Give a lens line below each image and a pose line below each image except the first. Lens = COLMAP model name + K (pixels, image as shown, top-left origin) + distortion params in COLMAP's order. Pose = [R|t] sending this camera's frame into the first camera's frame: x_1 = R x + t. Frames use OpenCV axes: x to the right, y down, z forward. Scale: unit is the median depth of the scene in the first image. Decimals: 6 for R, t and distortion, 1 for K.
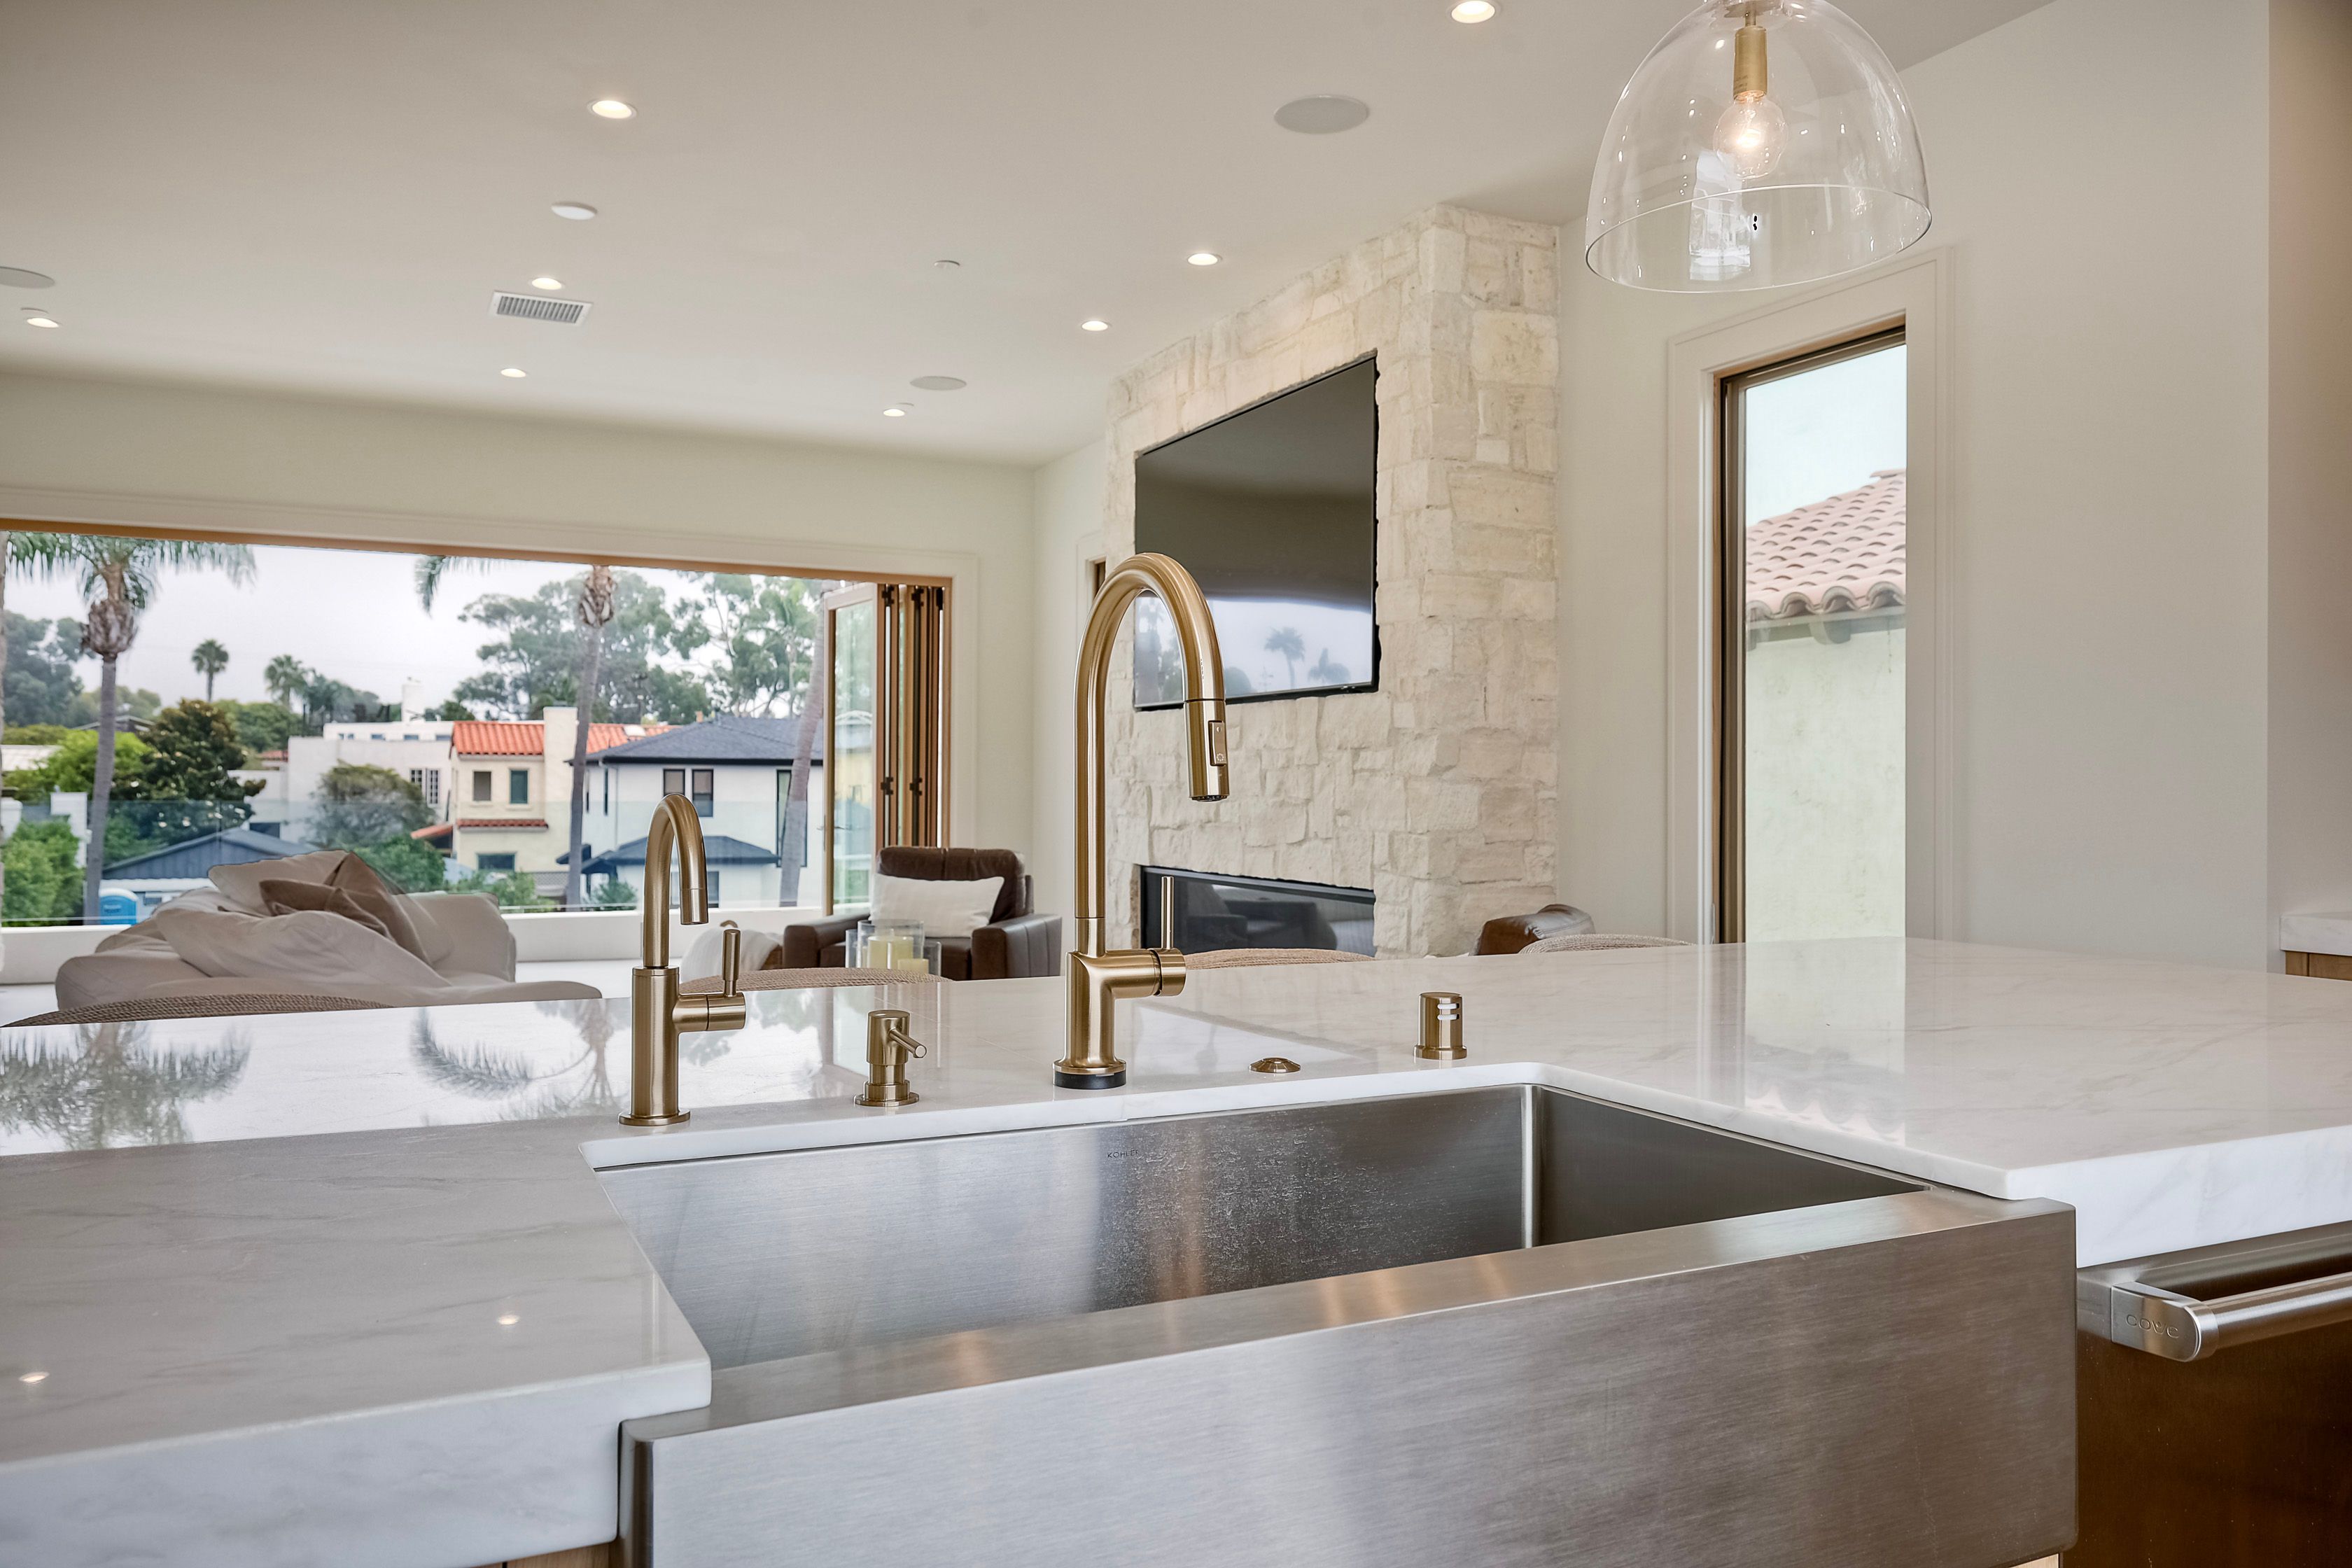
lens RADIAL K [[1651.4, 0, 1171.7], [0, 1651.4, 797.4], [0, 0, 1]] dist [0.001300, -0.001603]
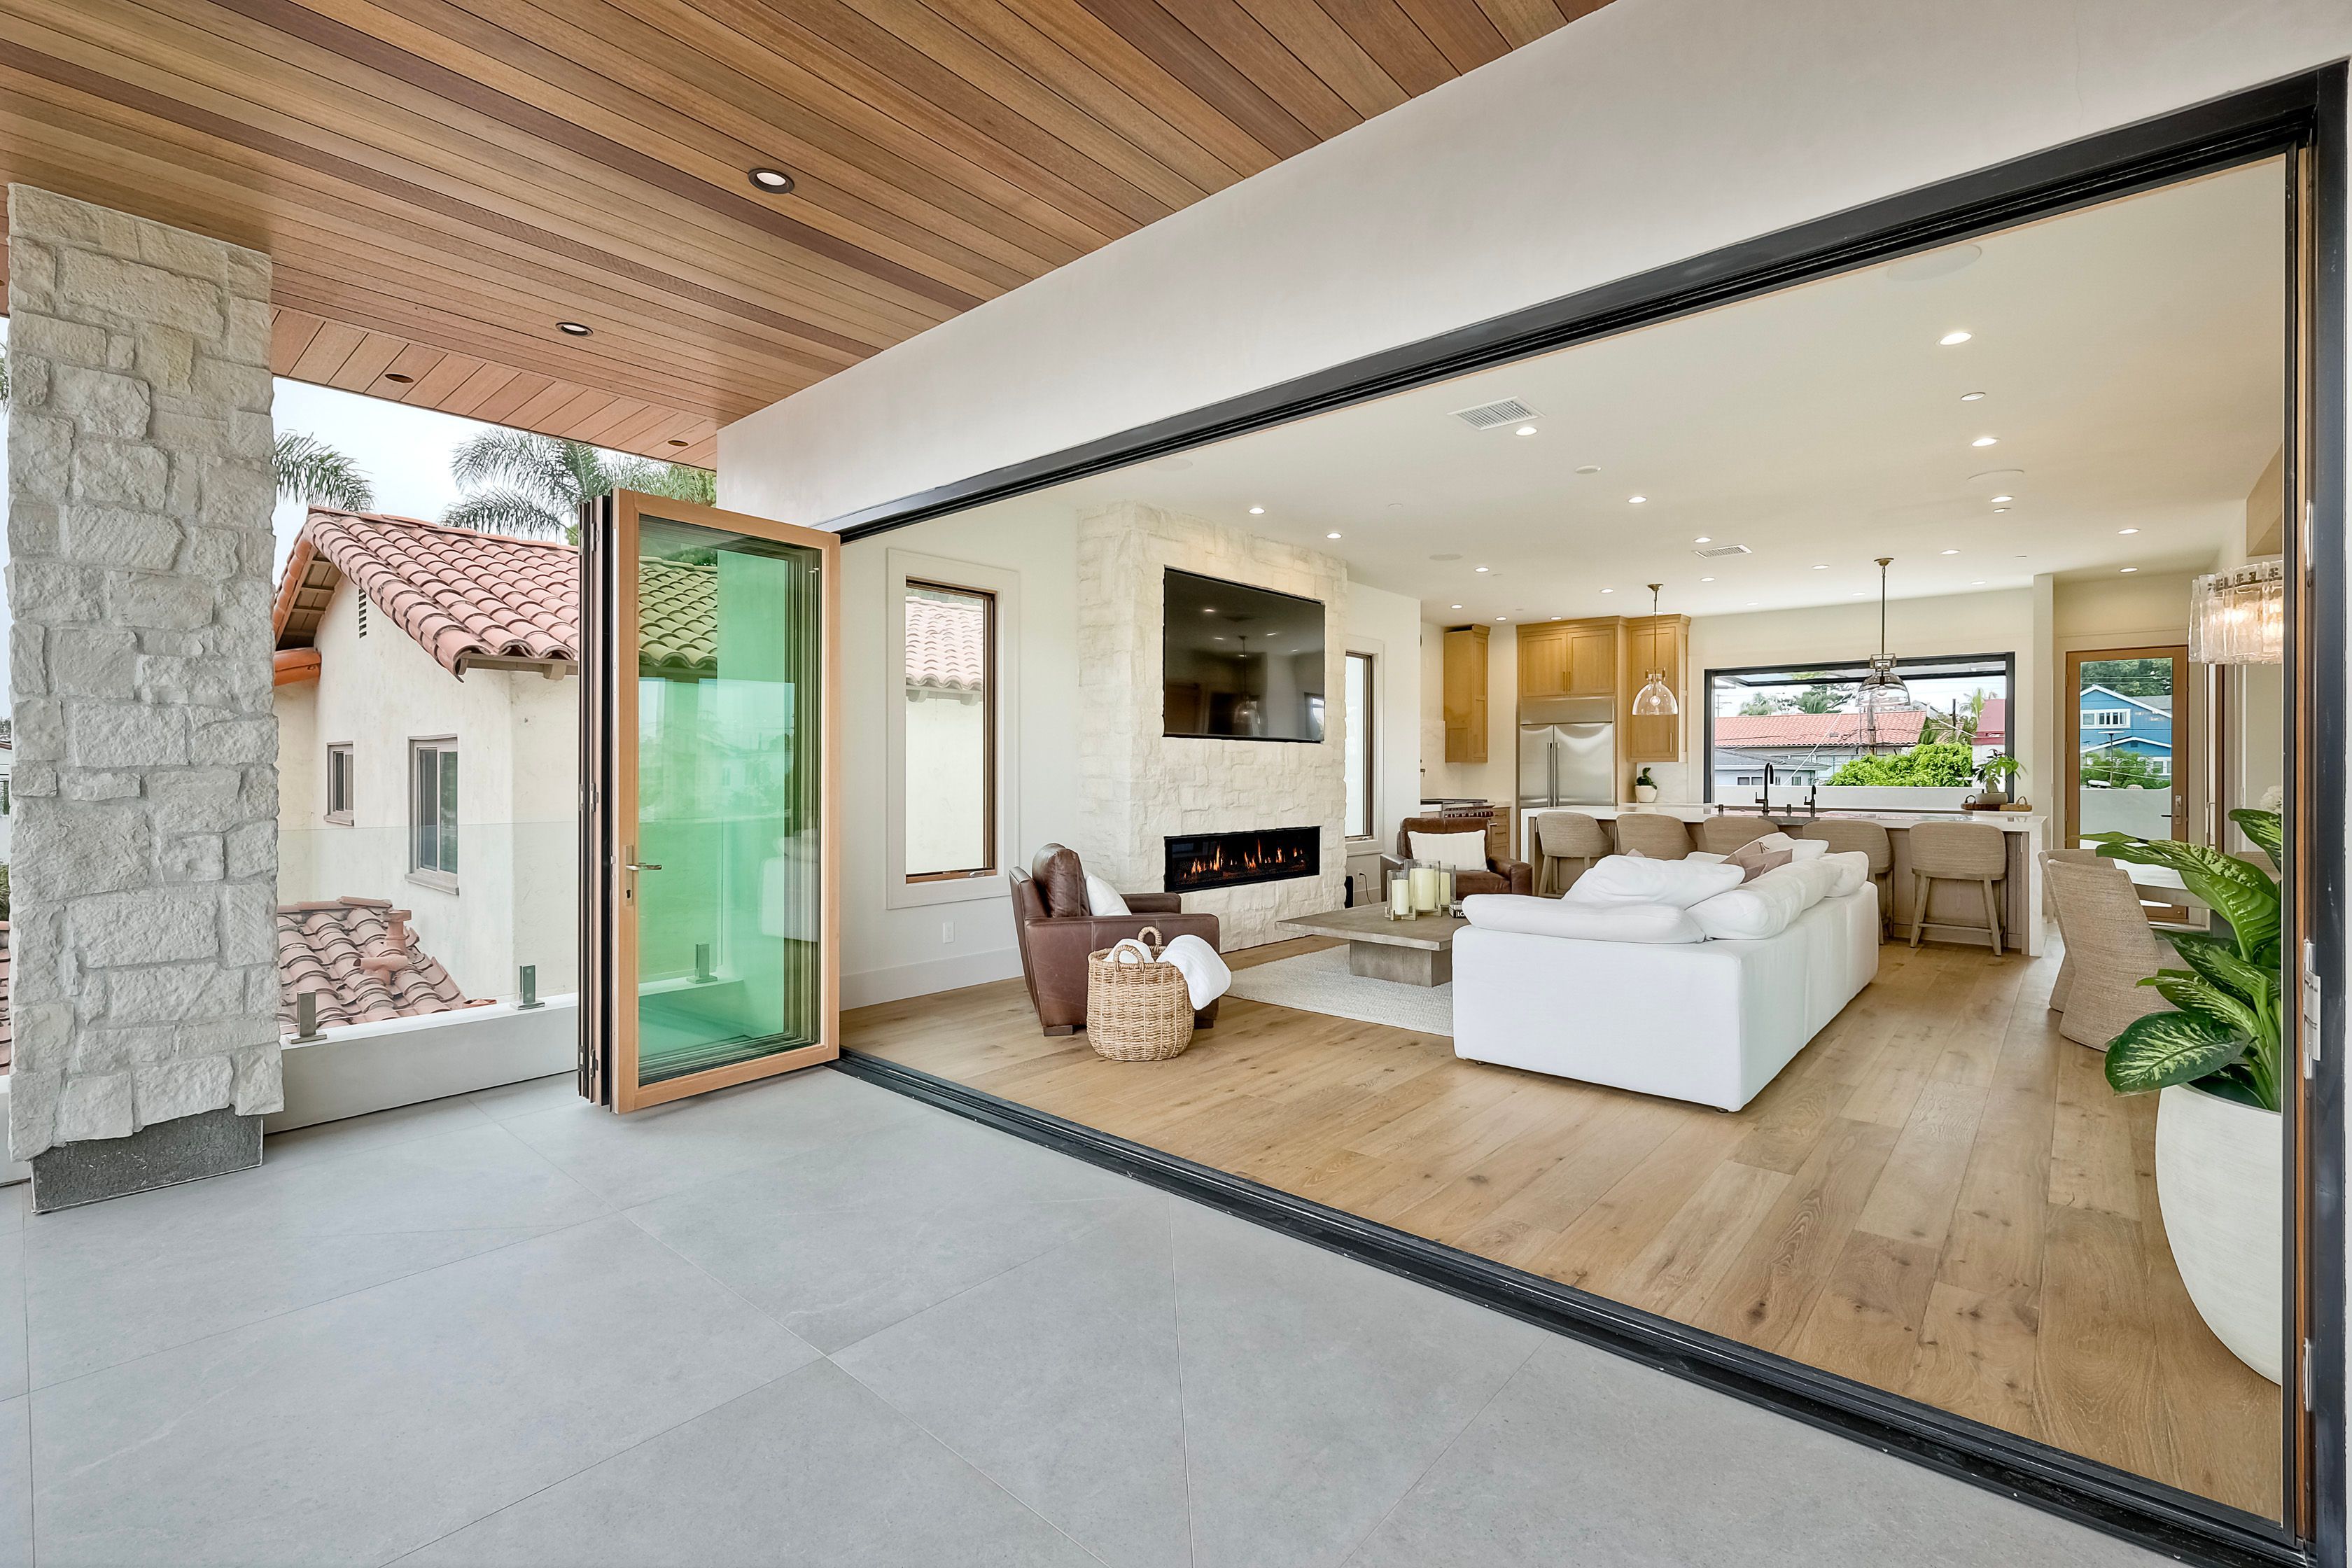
lens RADIAL K [[1033.7, 0, 1163.9], [0, 1033.7, 771.2], [0, 0, 1]] dist [-0.000061, -0.000017]
pose [[-0.379563, -0.019160, 0.924967, -0.112494], [-0.008531, 0.999816, 0.017209, -0.004545], [-0.925126, -0.001359, -0.379657, 0.169621]]
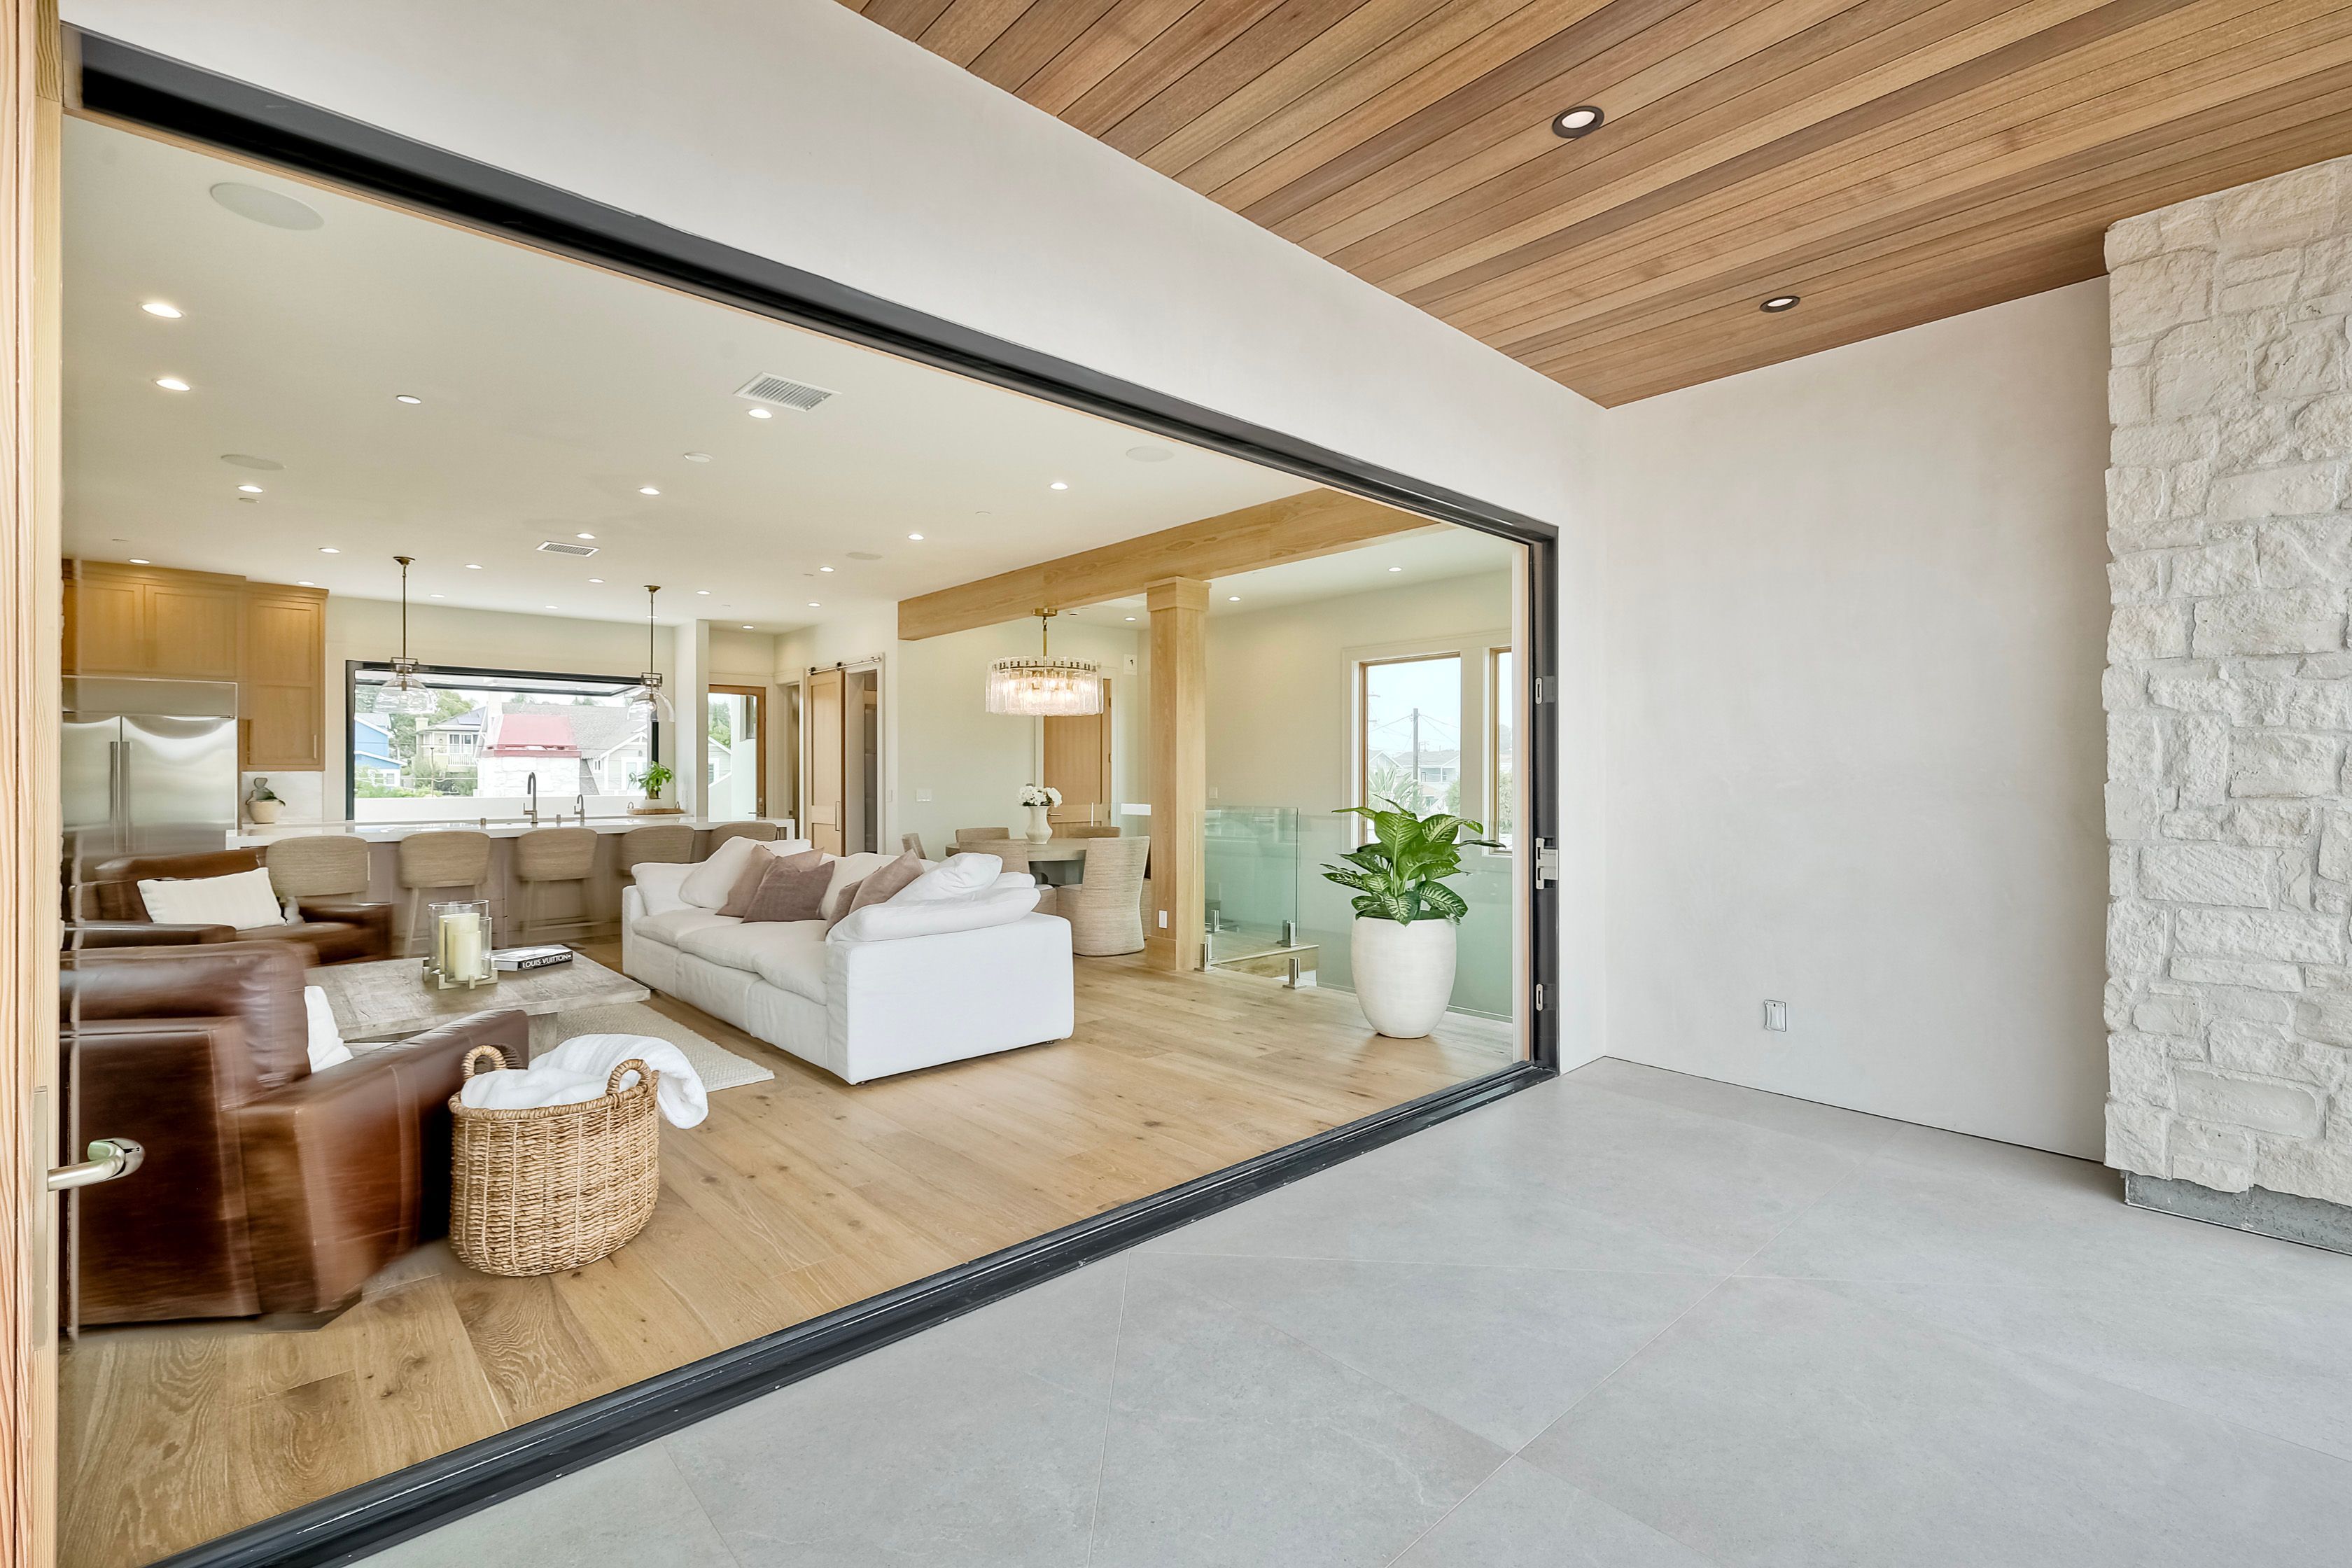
lens RADIAL K [[1023.6, 0, 1202.9], [0, 1023.6, 777.2], [0, 0, 1]] dist [0.001927, 0.000637]
pose [[-0.956519, -0.013972, -0.291334, -0.050145], [-0.012289, 0.999896, -0.007605, -0.003216], [0.291410, -0.003694, -0.956591, 0.196441]]
